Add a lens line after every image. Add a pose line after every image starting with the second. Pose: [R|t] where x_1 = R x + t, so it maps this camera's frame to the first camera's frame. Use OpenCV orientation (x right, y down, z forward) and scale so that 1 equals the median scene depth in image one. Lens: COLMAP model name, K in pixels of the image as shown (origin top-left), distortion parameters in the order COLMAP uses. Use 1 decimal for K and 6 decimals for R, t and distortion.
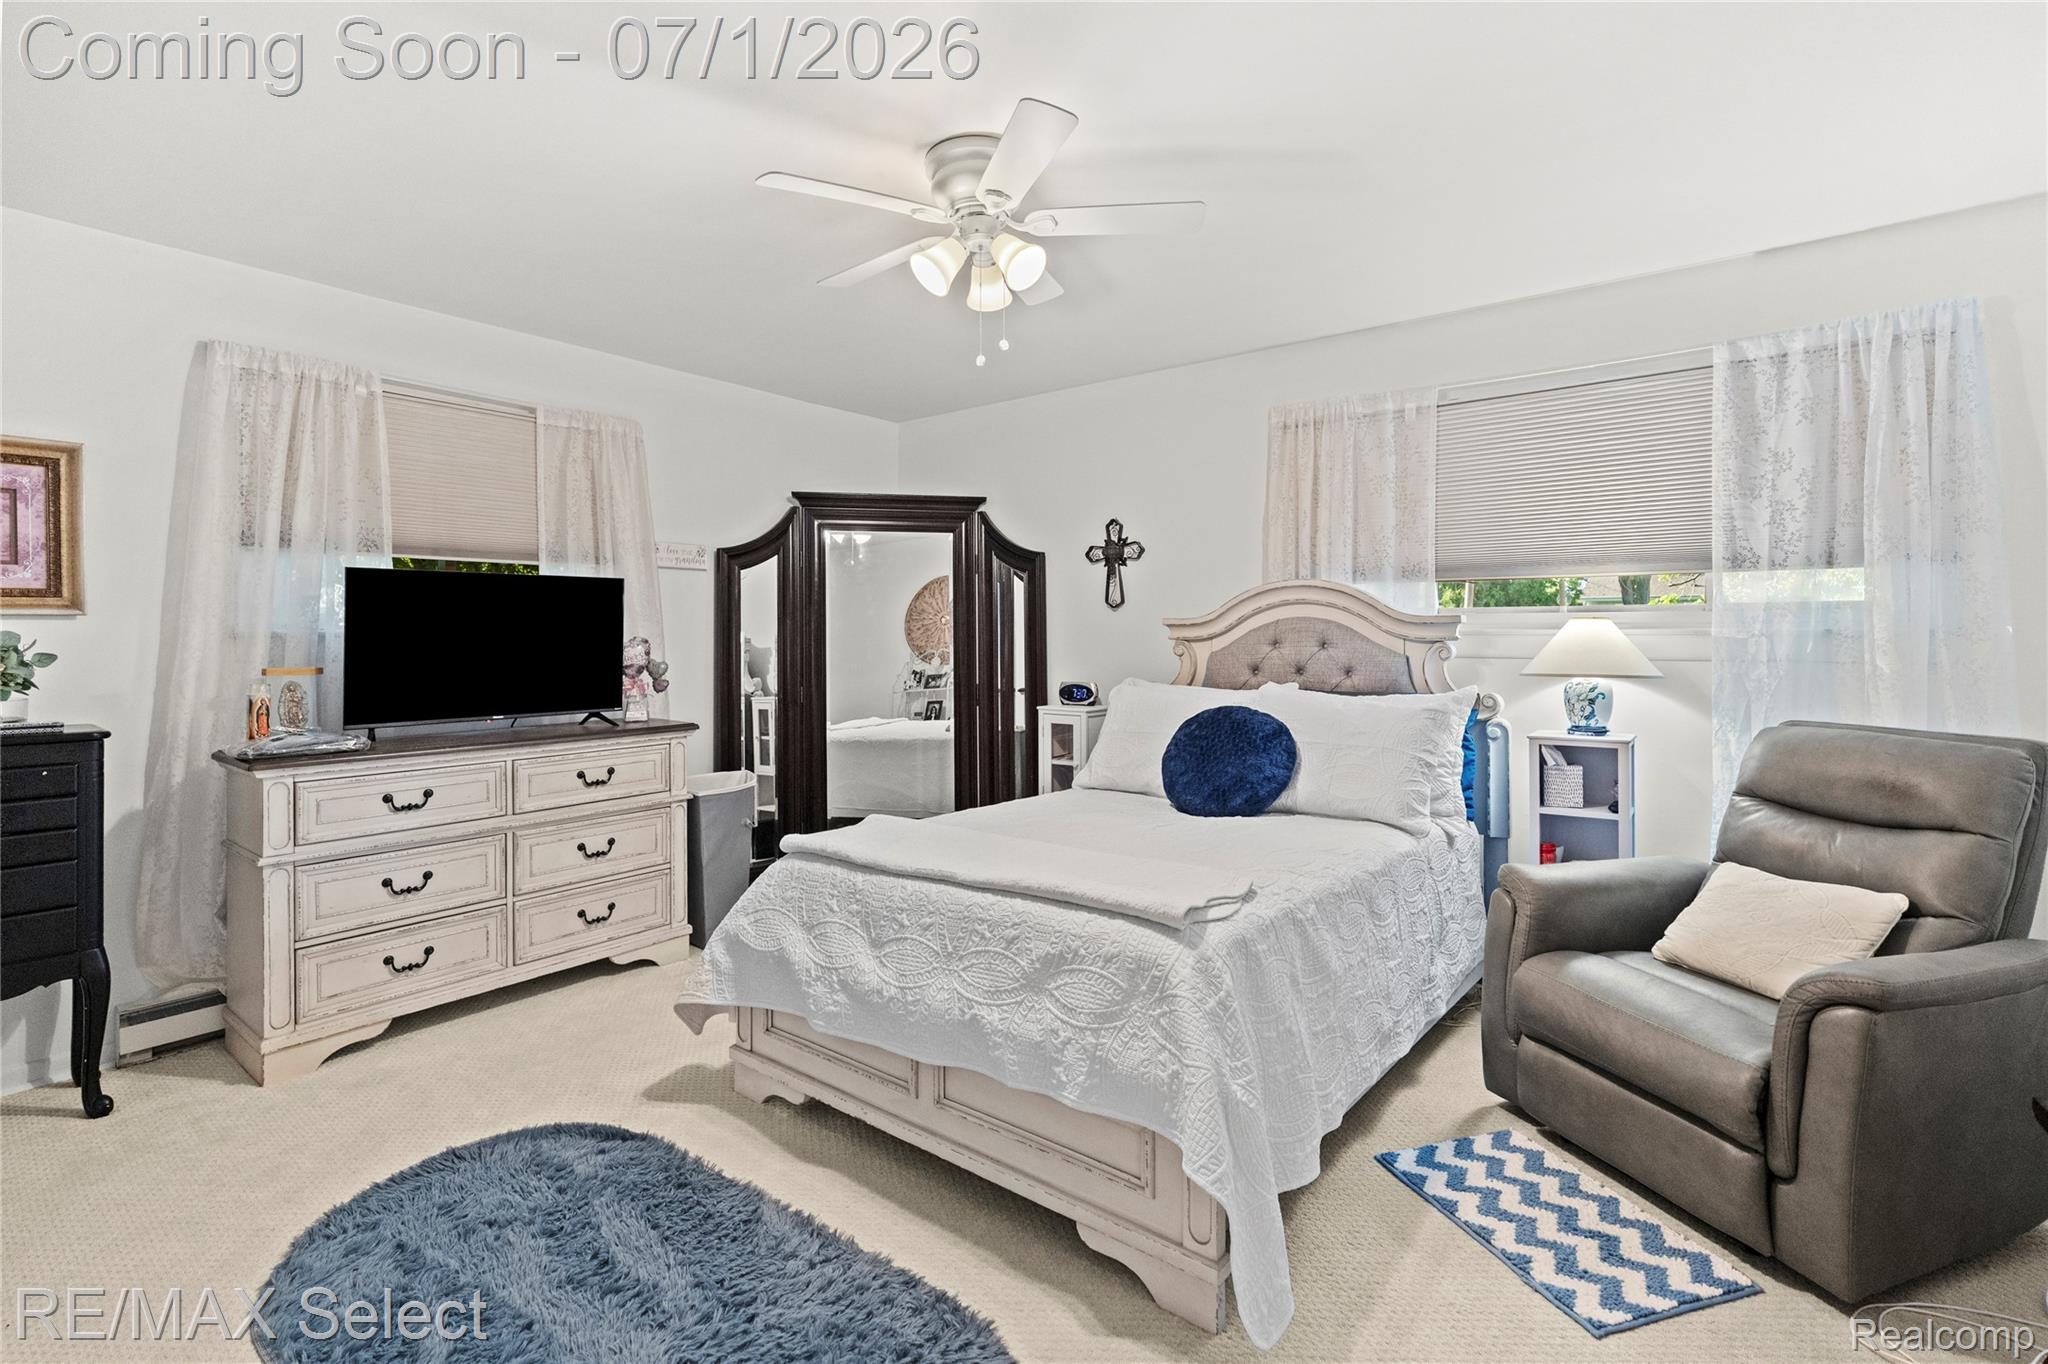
lens RADIAL K [[932.7, 0, 1039.8], [0, 932.7, 632.9], [0, 0, 1]] dist [-0.008695, 0.002428]
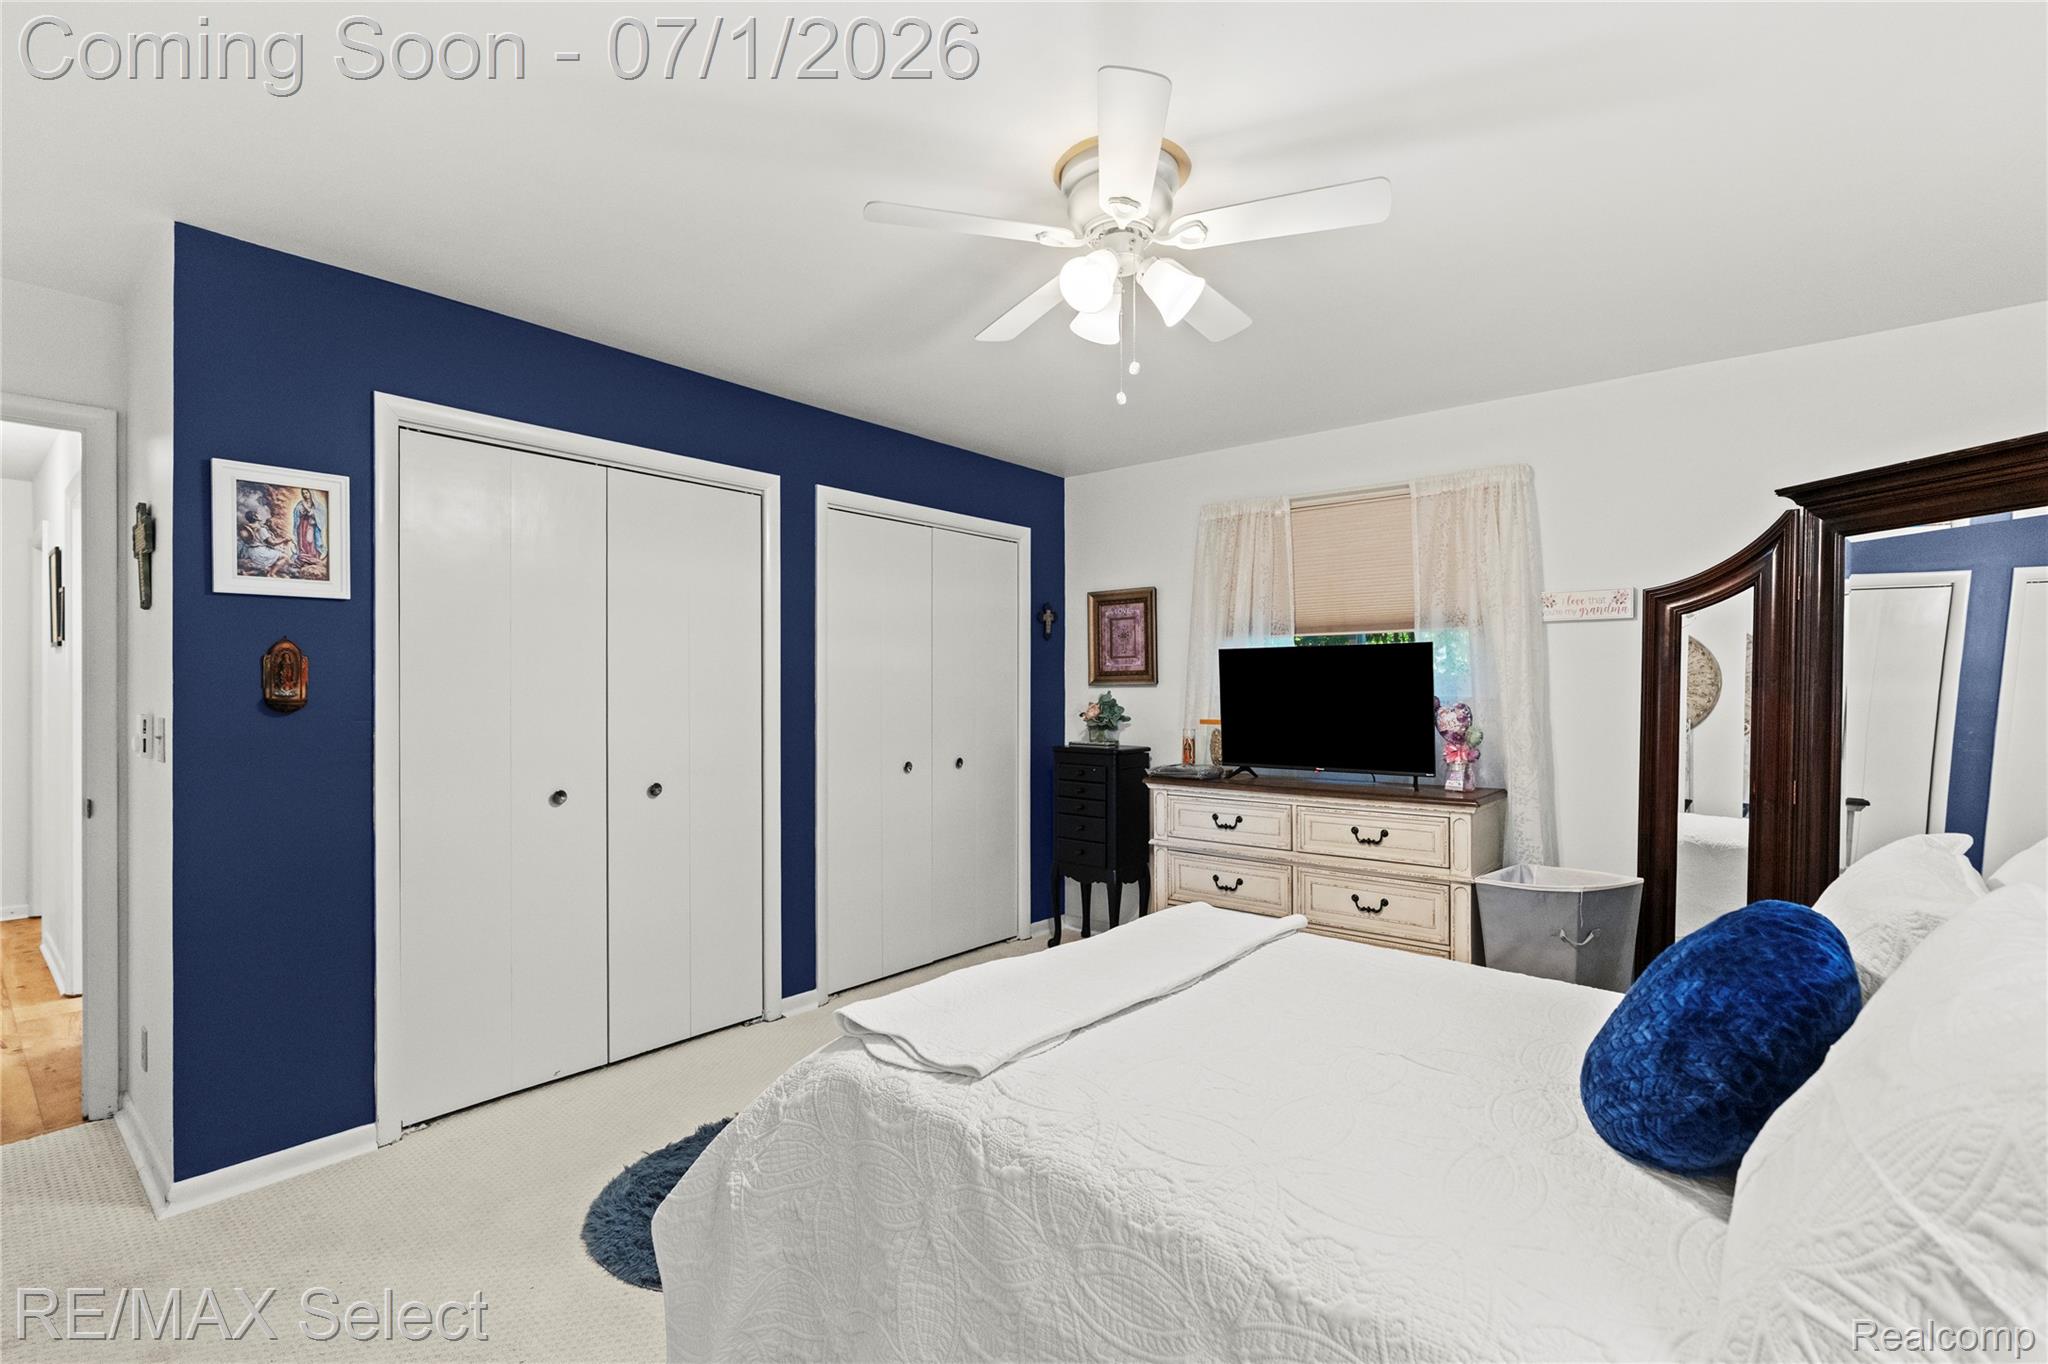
lens RADIAL K [[932.7, 0, 1025.0], [0, 932.7, 697.0], [0, 0, 1]] dist [-0.008695, 0.002428]
pose [[-0.037509, 0.008839, -0.999257, 0.571343], [-0.000629, 0.999960, 0.008869, -0.009427], [0.999296, 0.000961, -0.037502, 0.644996]]
